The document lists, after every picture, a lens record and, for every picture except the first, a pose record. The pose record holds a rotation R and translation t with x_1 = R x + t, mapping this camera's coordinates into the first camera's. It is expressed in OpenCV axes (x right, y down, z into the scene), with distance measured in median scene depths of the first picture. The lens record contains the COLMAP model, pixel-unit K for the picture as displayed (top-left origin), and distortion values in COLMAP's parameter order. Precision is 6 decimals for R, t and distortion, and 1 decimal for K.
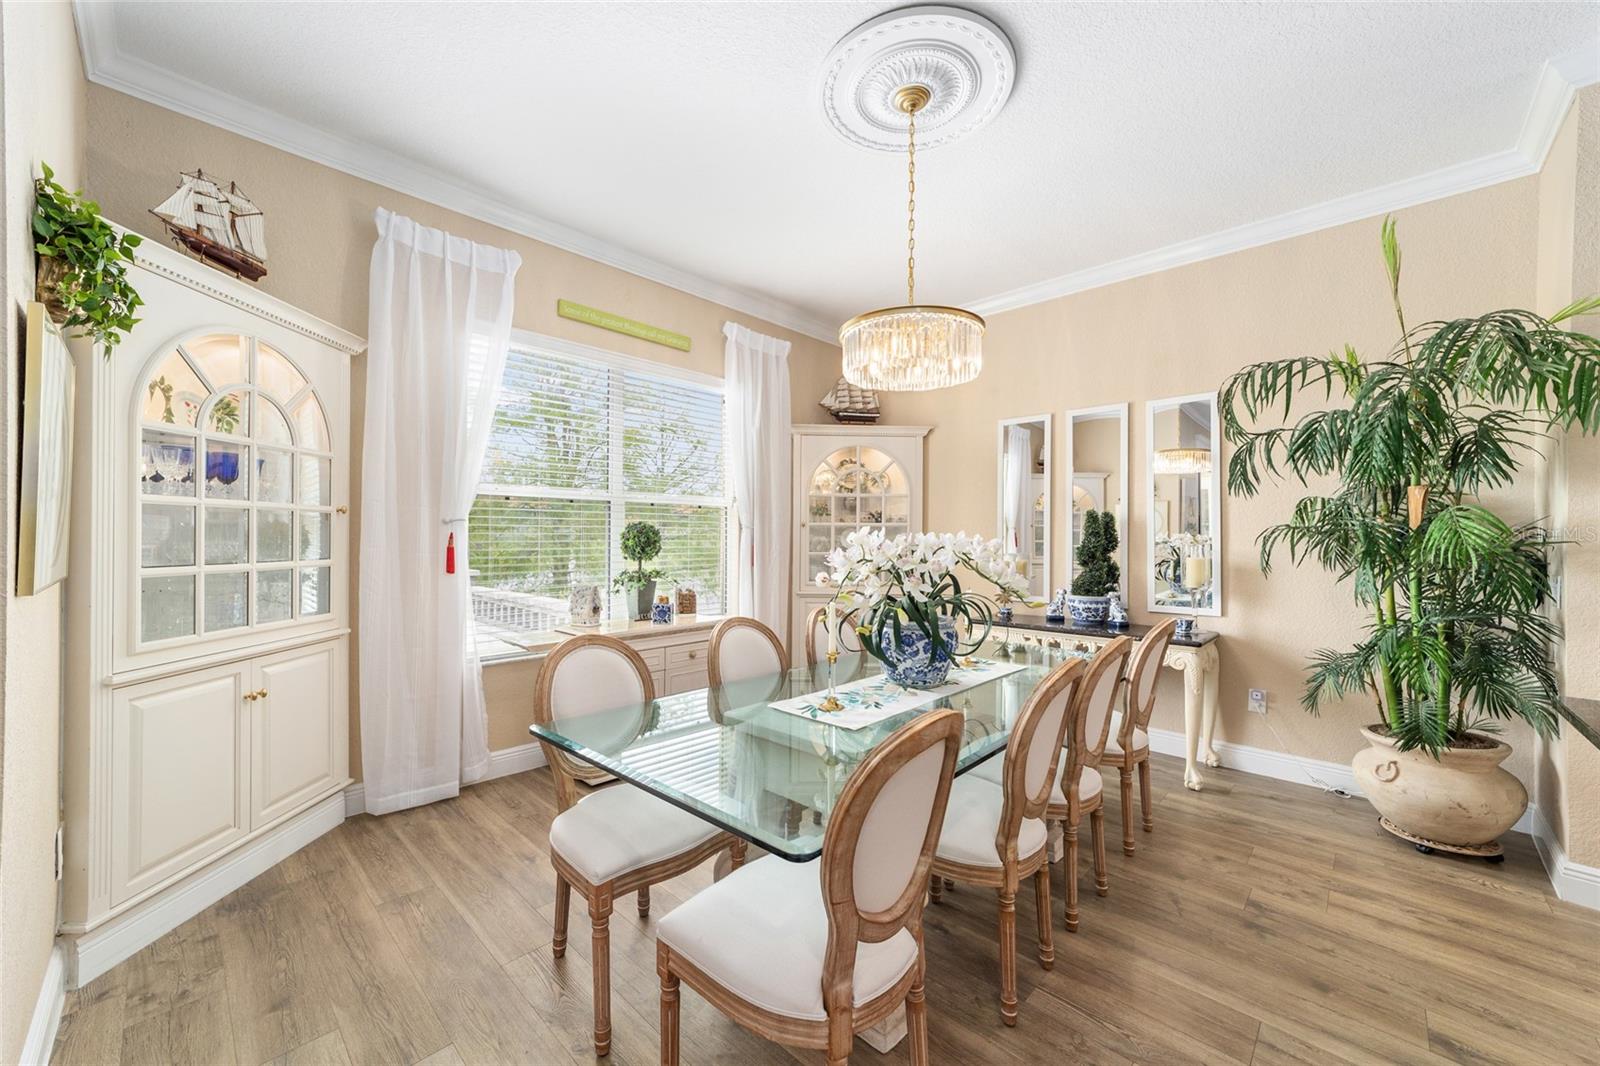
lens RADIAL K [[615.6, 0, 793.8], [0, 615.6, 532.9], [0, 0, 1]] dist [-0.011329, 0.006797]
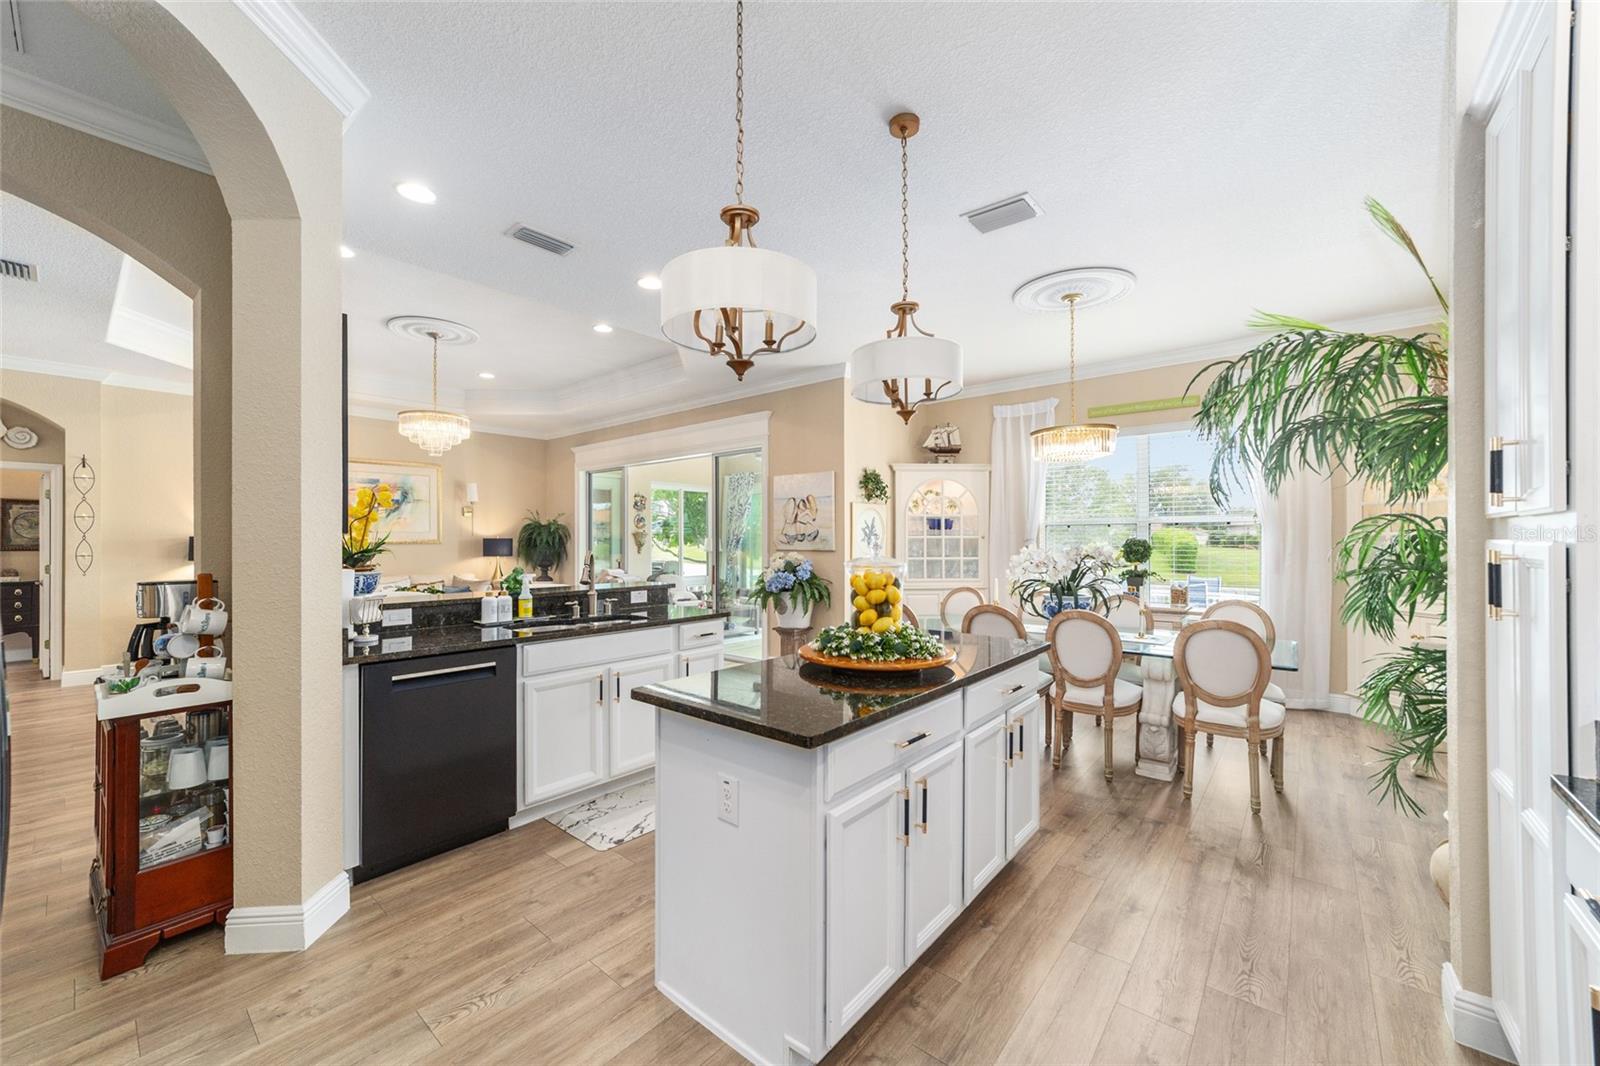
lens RADIAL K [[615.6, 0, 784.0], [0, 615.6, 532.8], [0, 0, 1]] dist [-0.011329, 0.006797]
pose [[0.049357, -0.020508, -0.998571, 1.496263], [0.009119, 0.999757, -0.020082, -0.010980], [0.998740, -0.008115, 0.049532, 0.077580]]
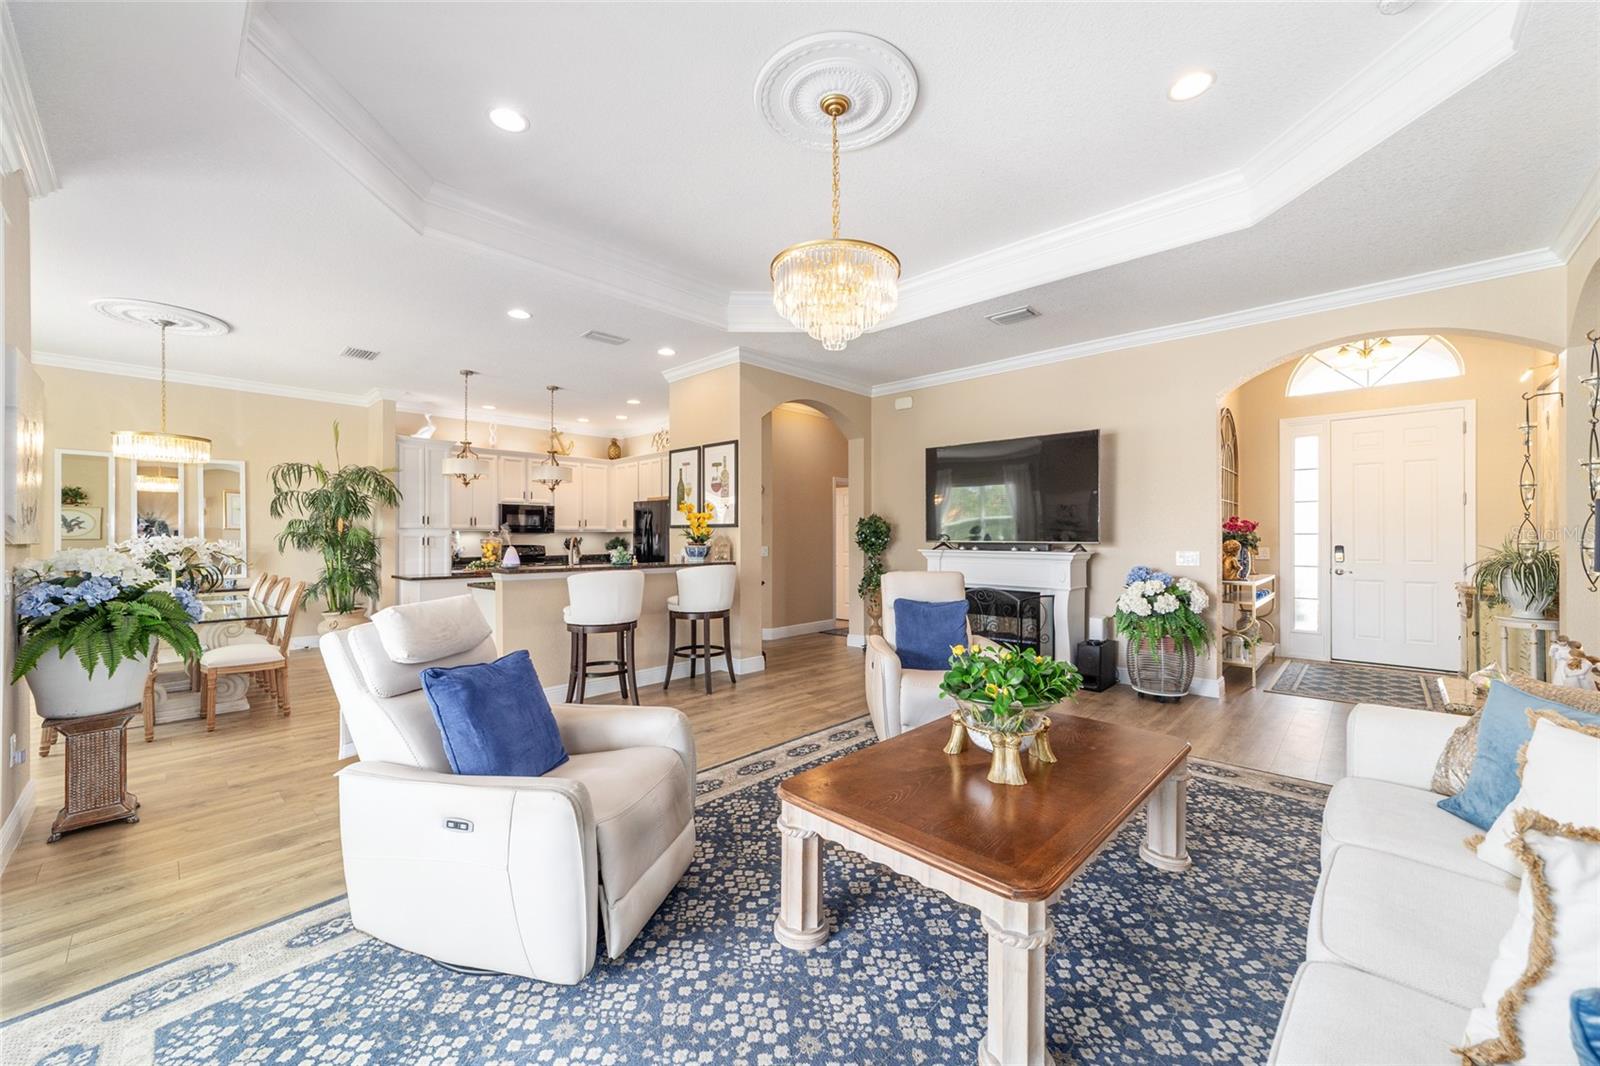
lens RADIAL K [[615.6, 0, 804.2], [0, 615.6, 540.2], [0, 0, 1]] dist [-0.011329, 0.006797]
pose [[-0.022777, -0.012101, 0.999667, -1.526463], [-0.005171, 0.999915, 0.011986, -0.016747], [-0.999727, -0.004896, -0.022838, -0.870252]]
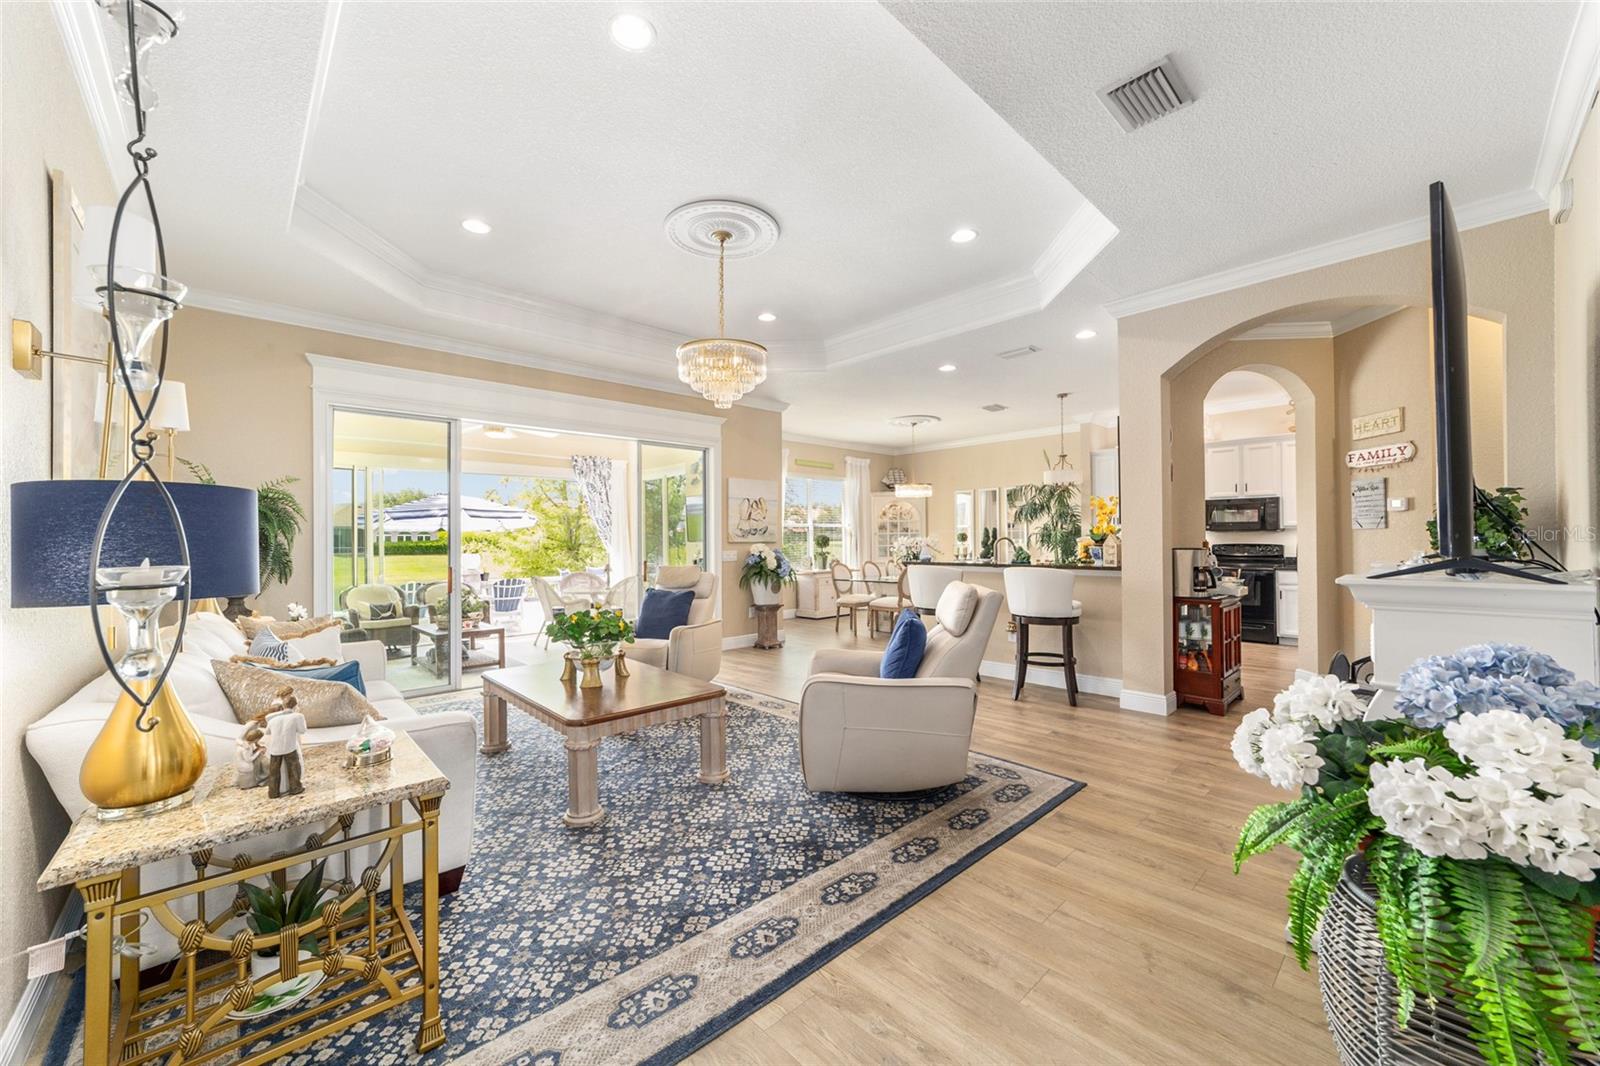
lens RADIAL K [[615.6, 0, 794.9], [0, 615.6, 526.9], [0, 0, 1]] dist [-0.011329, 0.006797]
pose [[0.998605, -0.017593, -0.049777, -0.288701], [0.017040, 0.999789, -0.011505, -0.026962], [0.049969, 0.010641, 0.998694, -2.273455]]
